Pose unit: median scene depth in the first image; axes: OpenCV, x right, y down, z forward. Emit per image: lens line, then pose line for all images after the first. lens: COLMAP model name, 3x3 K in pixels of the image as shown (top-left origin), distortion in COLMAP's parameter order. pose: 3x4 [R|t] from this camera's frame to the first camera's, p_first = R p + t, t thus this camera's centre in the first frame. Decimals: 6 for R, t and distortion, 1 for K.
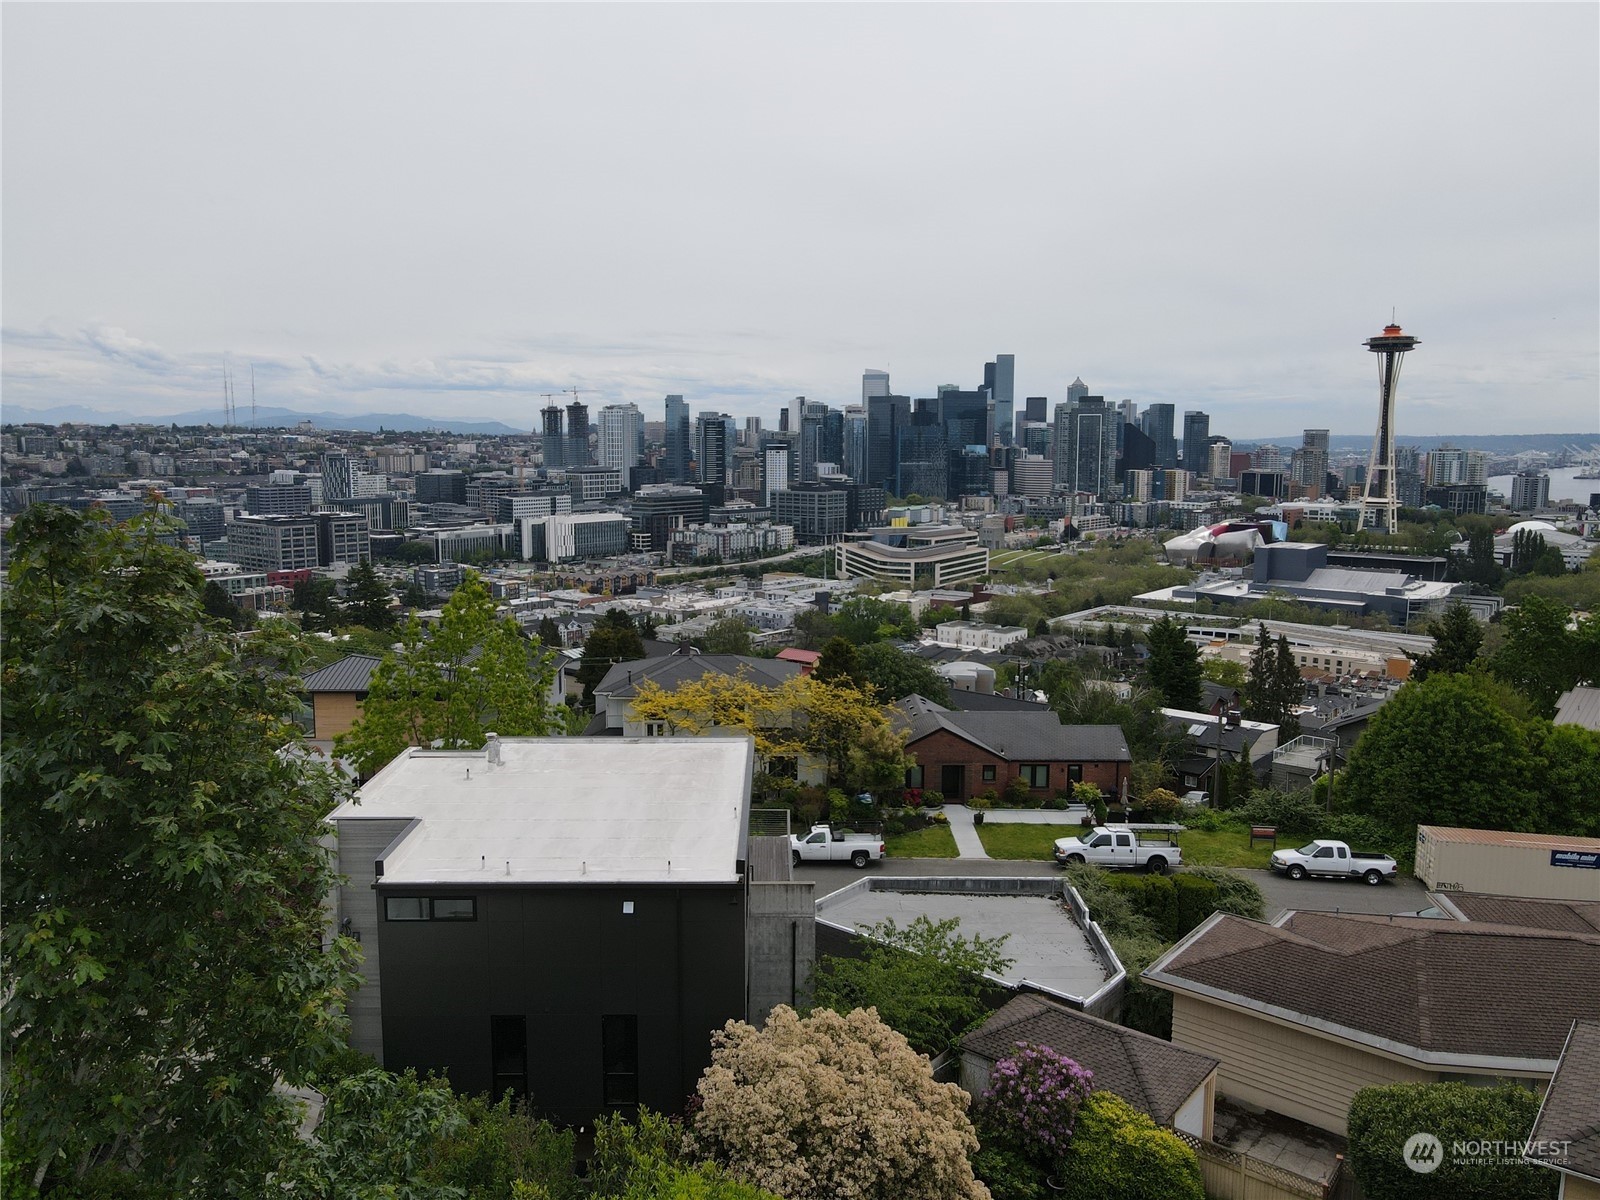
lens RADIAL K [[1178.0, 0, 793.1], [0, 1178.0, 591.4], [0, 0, 1]] dist [-0.005594, 0.028889]
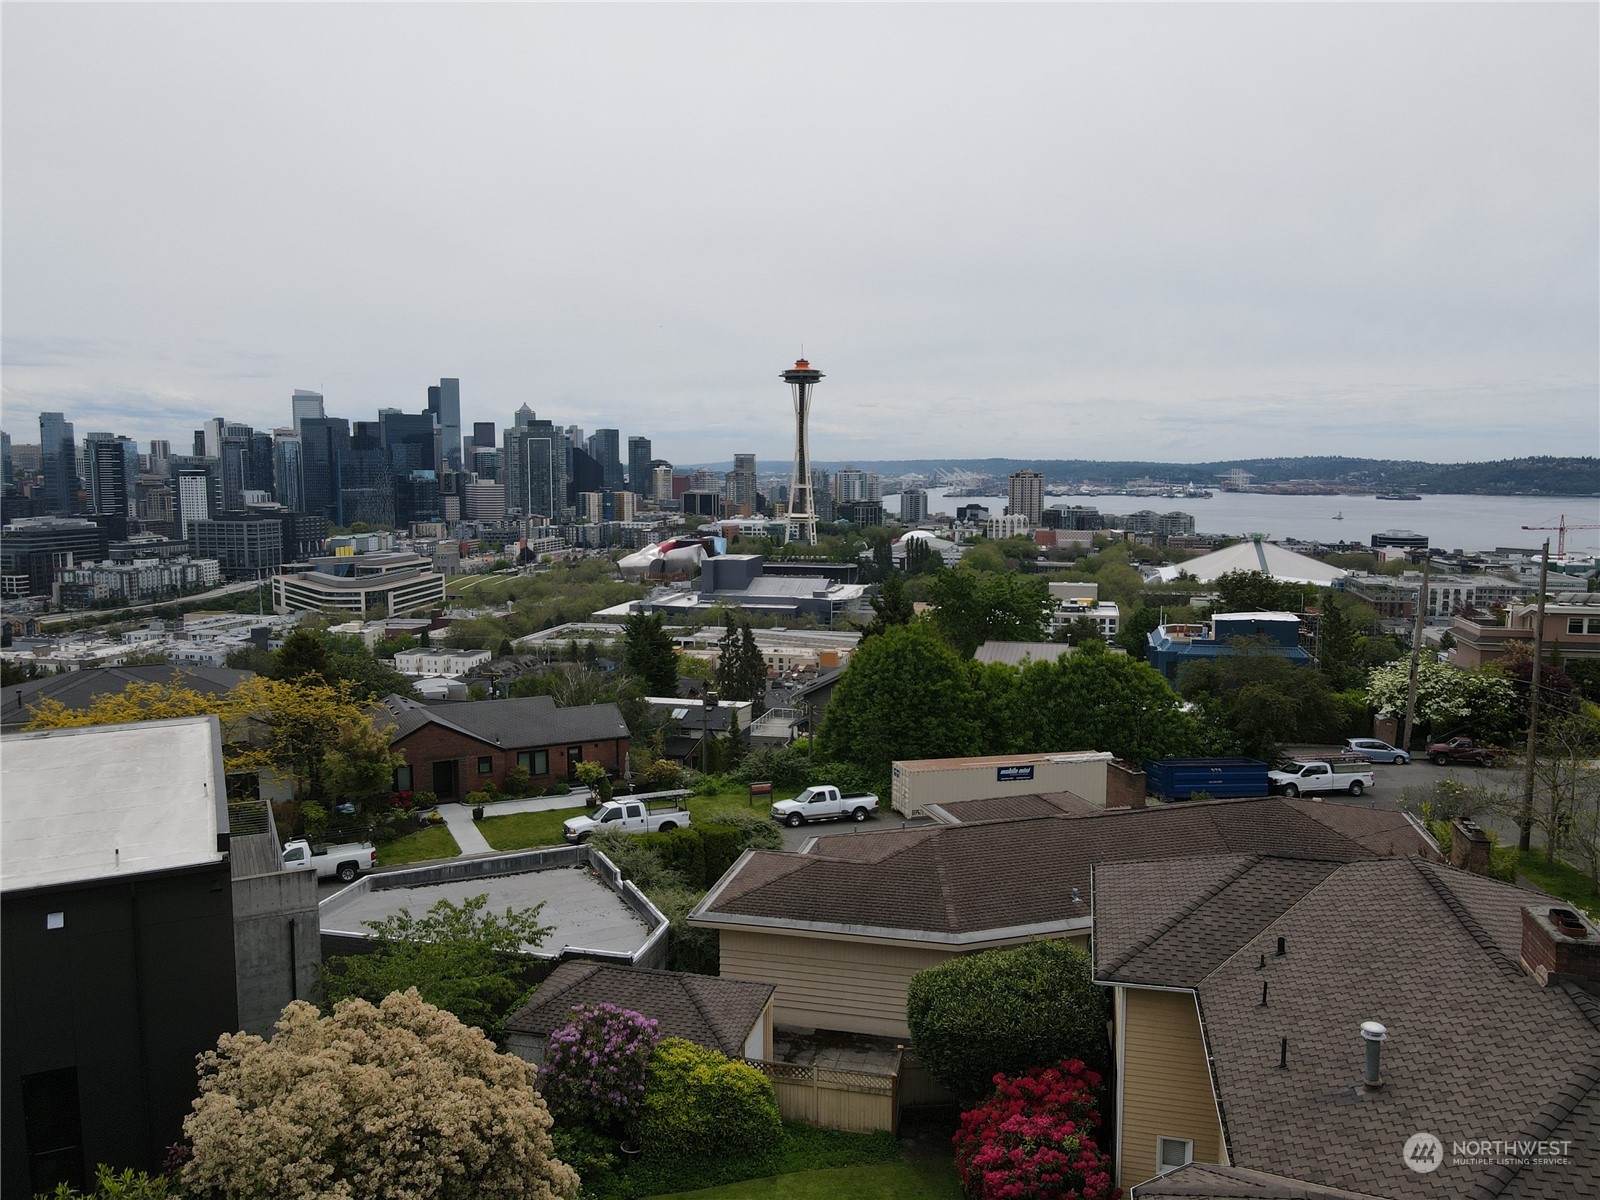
lens RADIAL K [[1178.0, 0, 793.3], [0, 1178.0, 591.2], [0, 0, 1]] dist [-0.005594, 0.028889]
pose [[0.897473, -0.049982, 0.438228, -0.015801], [0.059736, 0.998178, -0.008490, 0.038719], [-0.437005, 0.033797, 0.898824, 0.051458]]
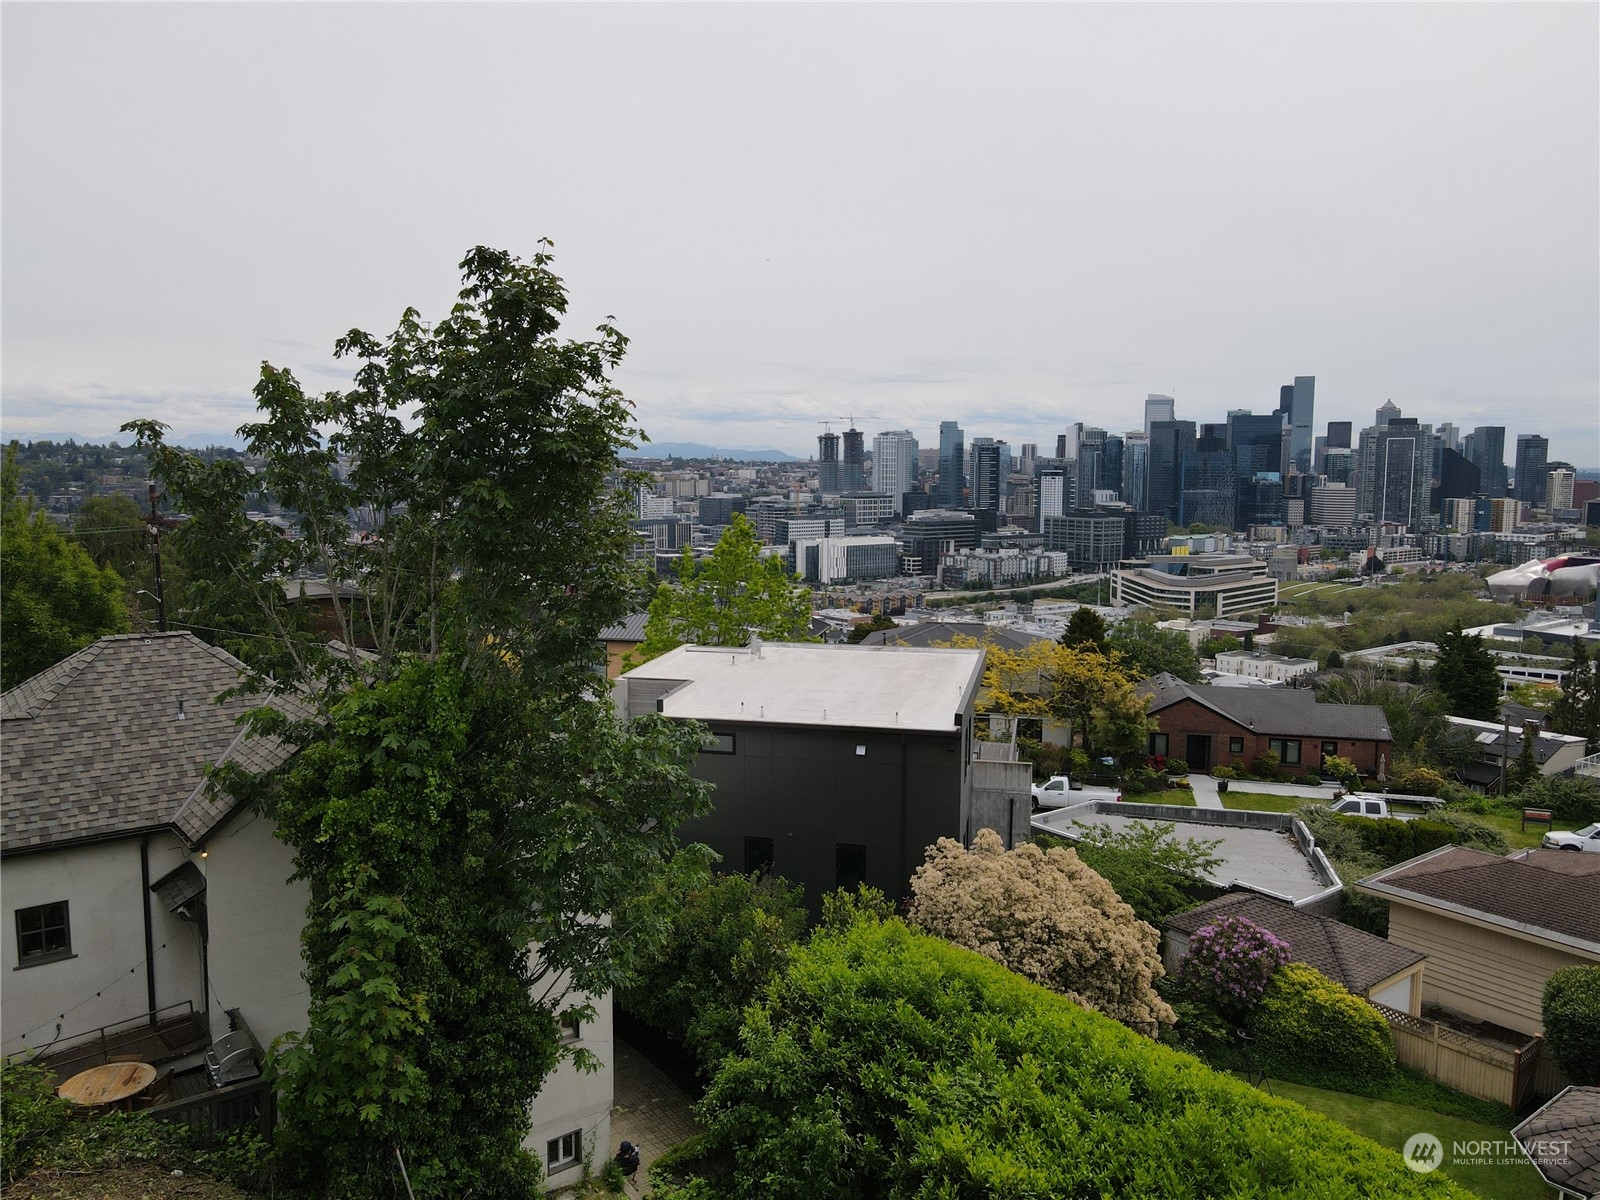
lens RADIAL K [[1178.0, 0, 792.2], [0, 1178.0, 594.5], [0, 0, 1]] dist [-0.005594, 0.028889]
pose [[0.973475, 0.025929, -0.227320, 0.022374], [-0.030720, 0.999374, -0.017561, 0.054556], [0.226722, 0.024079, 0.973662, -0.063620]]
